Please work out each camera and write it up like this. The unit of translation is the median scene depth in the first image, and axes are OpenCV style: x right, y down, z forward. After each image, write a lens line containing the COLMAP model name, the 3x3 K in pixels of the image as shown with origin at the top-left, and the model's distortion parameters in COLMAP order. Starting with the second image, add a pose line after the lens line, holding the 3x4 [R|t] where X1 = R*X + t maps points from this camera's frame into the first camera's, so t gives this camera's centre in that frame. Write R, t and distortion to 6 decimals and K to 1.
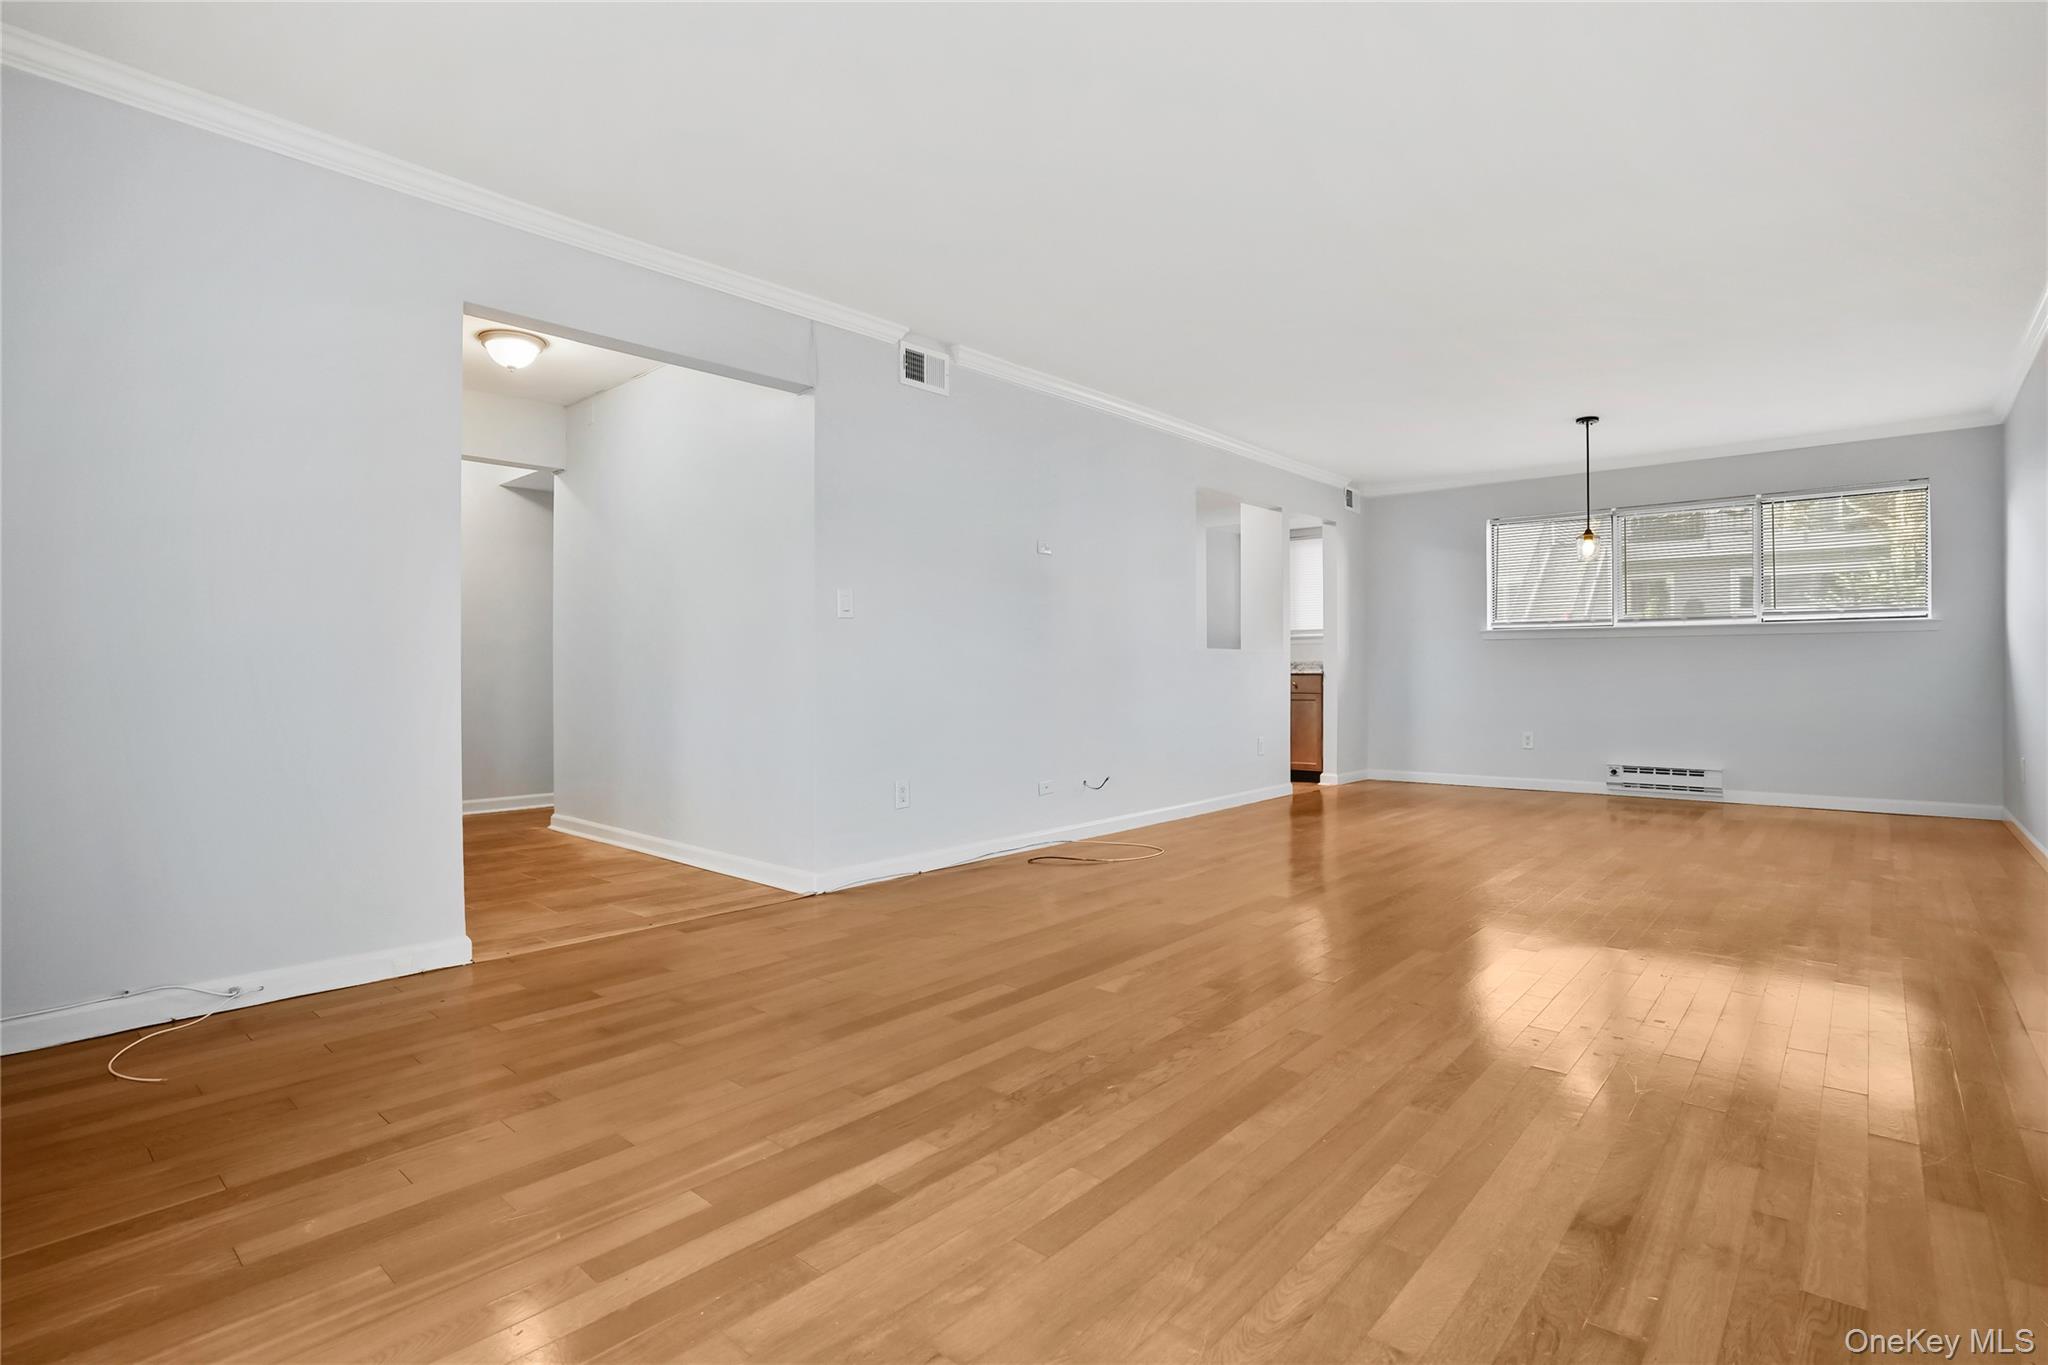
lens RADIAL K [[996.3, 0, 1031.1], [0, 996.3, 693.8], [0, 0, 1]] dist [-0.089882, 0.040593]
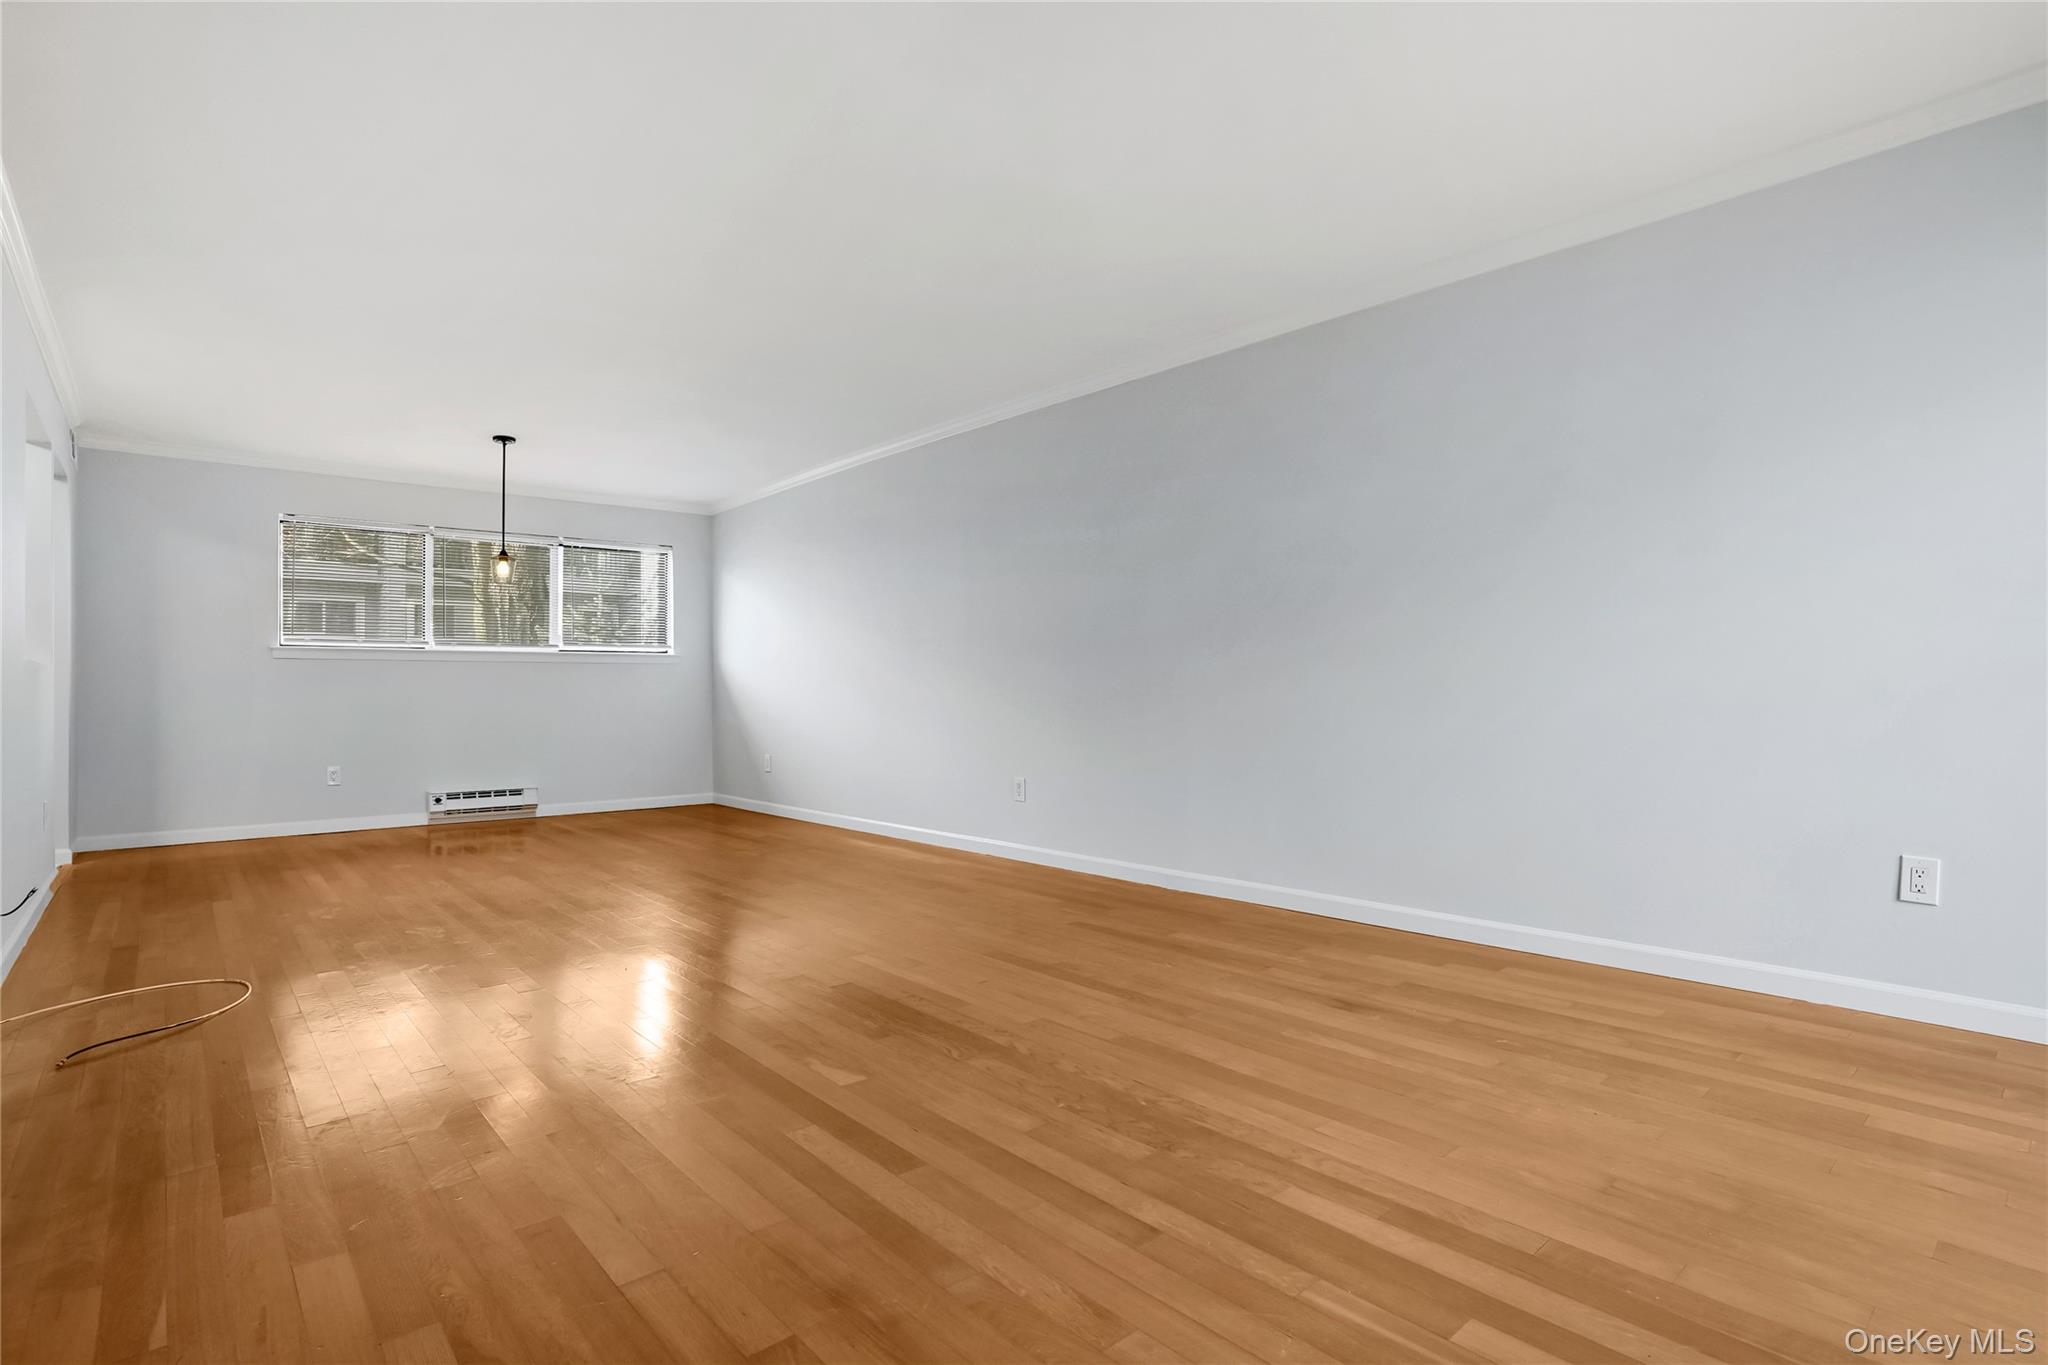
lens RADIAL K [[996.3, 0, 1031.1], [0, 996.3, 693.8], [0, 0, 1]] dist [-0.089882, 0.040593]
pose [[0.137767, 0.000711, 0.990464, -0.930237], [0.027062, 0.999624, -0.004482, -0.016796], [-0.990095, 0.027421, 0.137696, 0.964103]]
